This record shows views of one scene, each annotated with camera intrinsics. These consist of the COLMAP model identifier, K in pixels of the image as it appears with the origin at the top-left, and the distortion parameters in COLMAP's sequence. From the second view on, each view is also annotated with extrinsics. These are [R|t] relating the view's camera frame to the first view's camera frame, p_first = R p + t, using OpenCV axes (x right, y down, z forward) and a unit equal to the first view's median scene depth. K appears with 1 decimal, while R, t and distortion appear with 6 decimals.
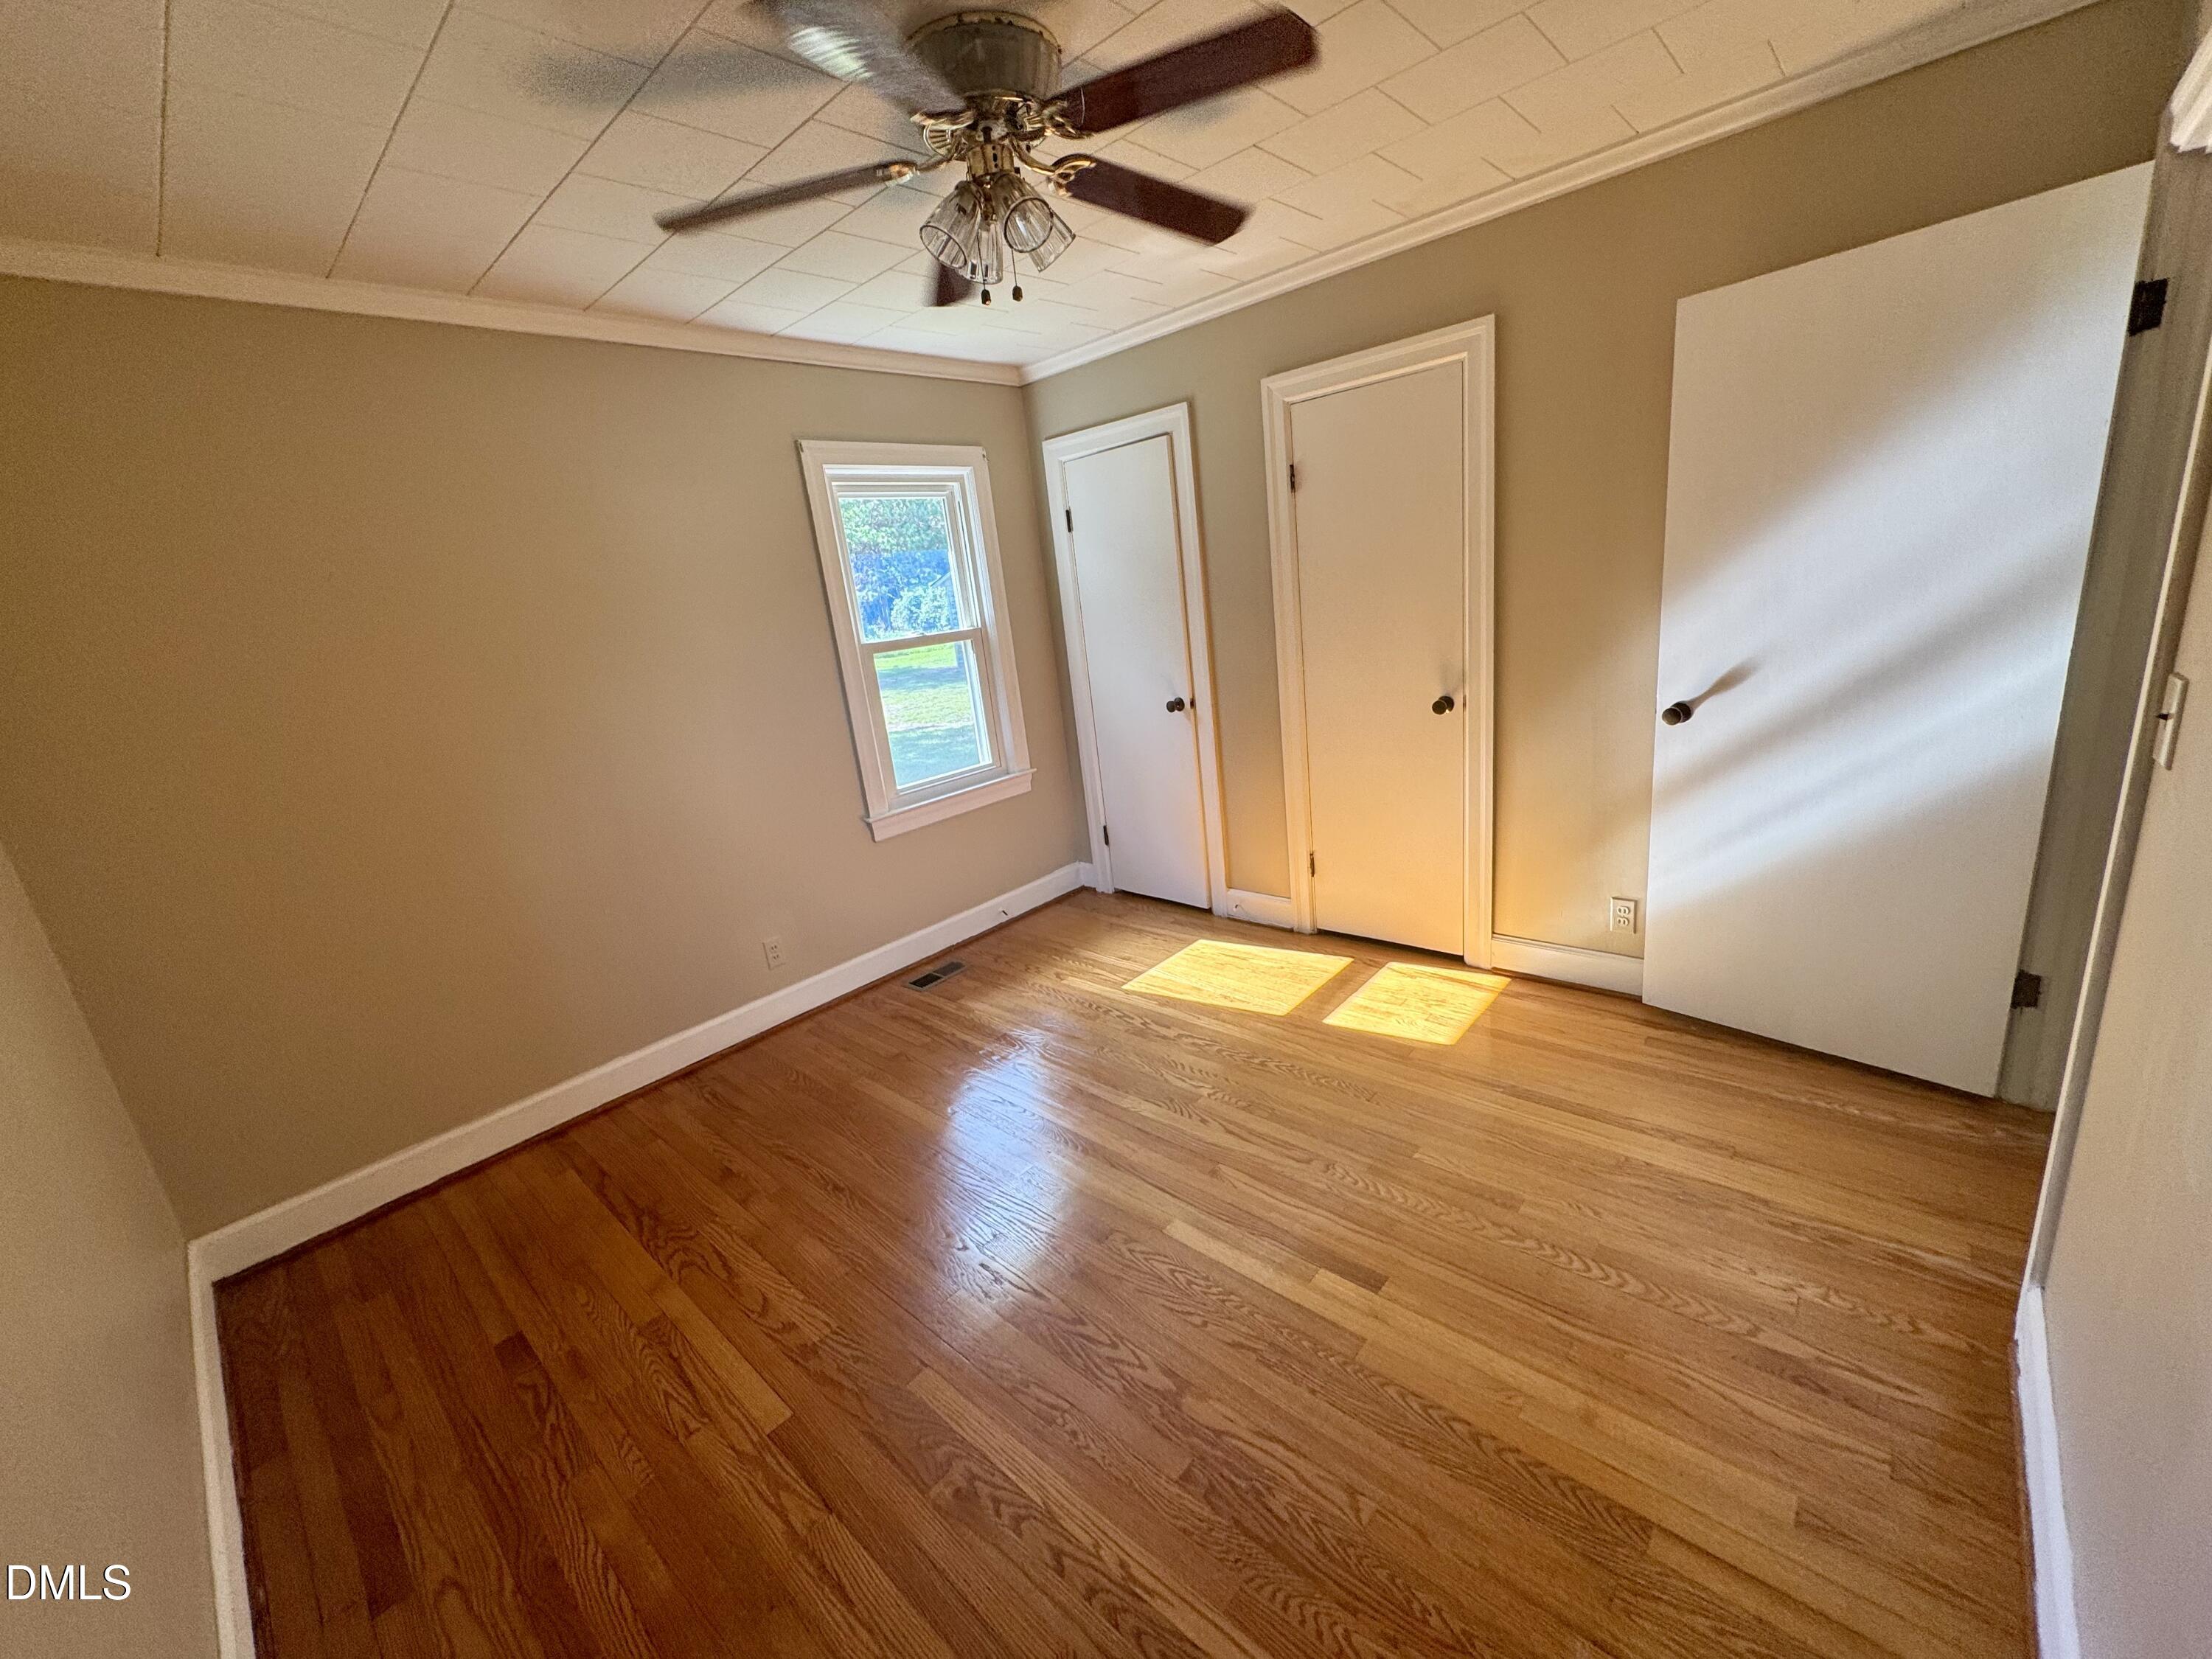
lens RADIAL K [[884.7, 0, 1108.7], [0, 884.7, 832.5], [0, 0, 1]] dist [-0.002331, -0.000091]
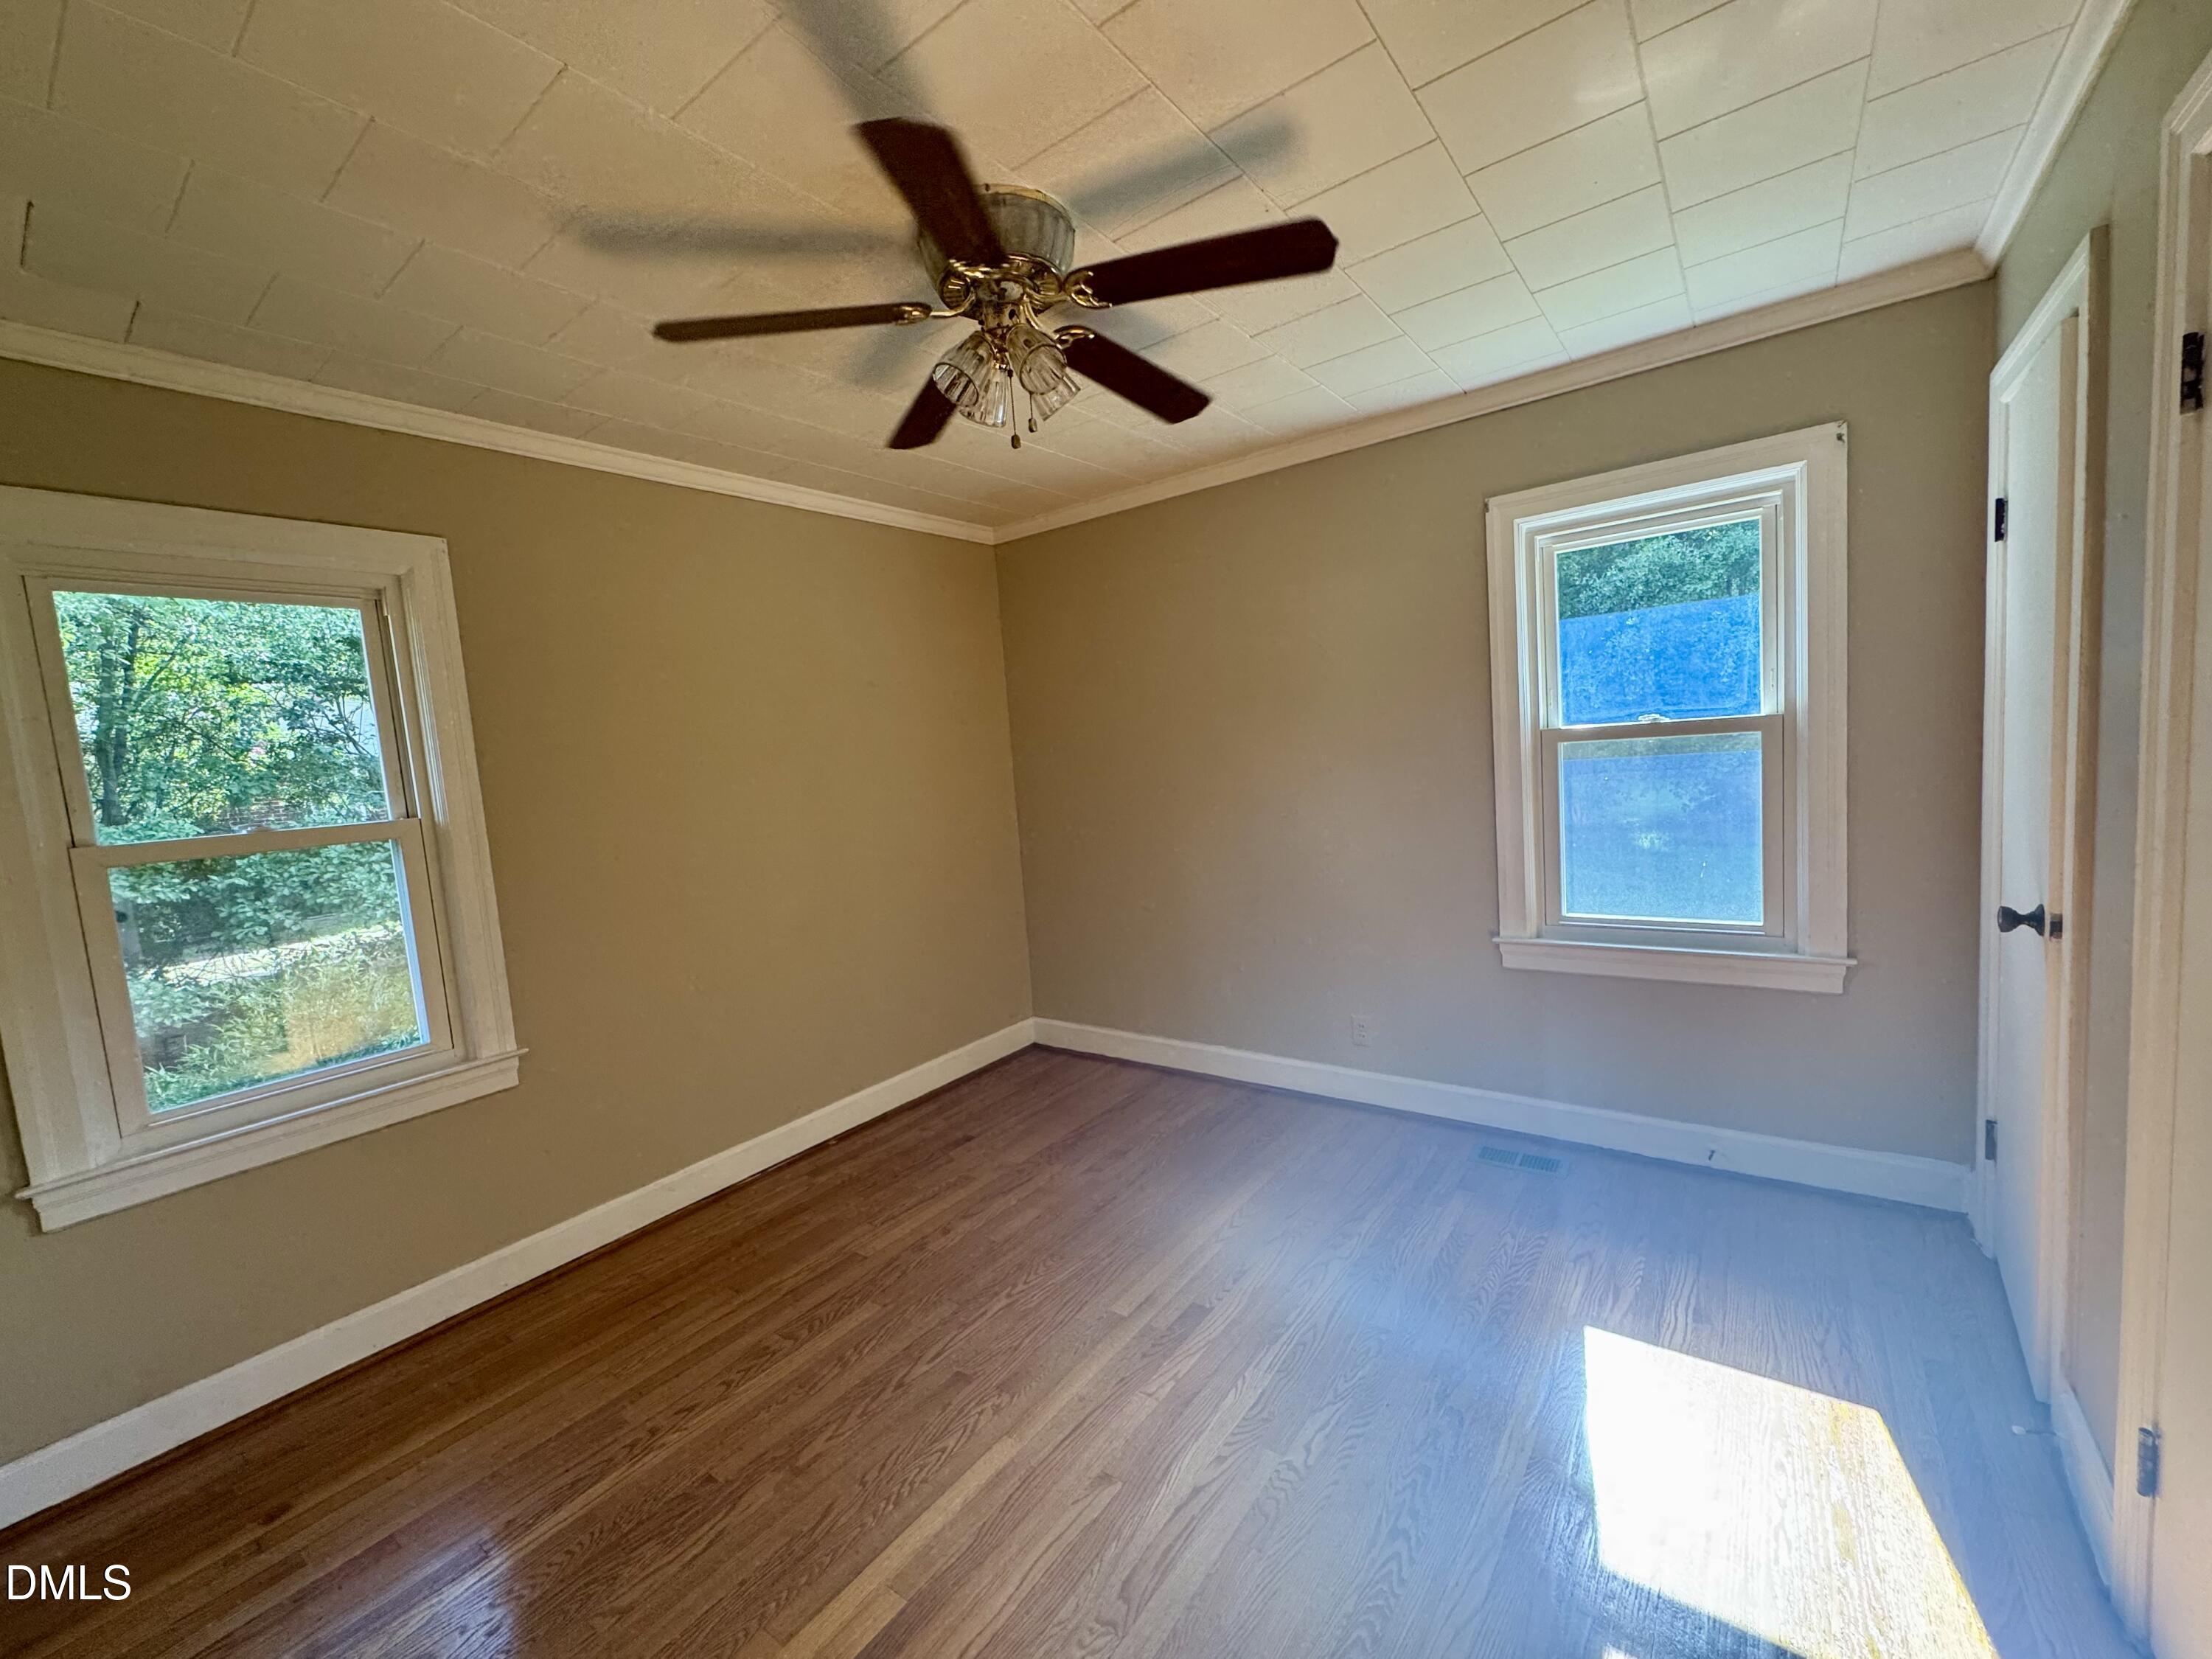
lens RADIAL K [[884.7, 0, 1108.7], [0, 884.7, 832.5], [0, 0, 1]] dist [-0.002331, -0.000091]
pose [[0.099577, 0.196878, -0.975358, 0.720493], [-0.204177, 0.963414, 0.173622, -0.269112], [0.973856, 0.181857, 0.136132, 0.770960]]
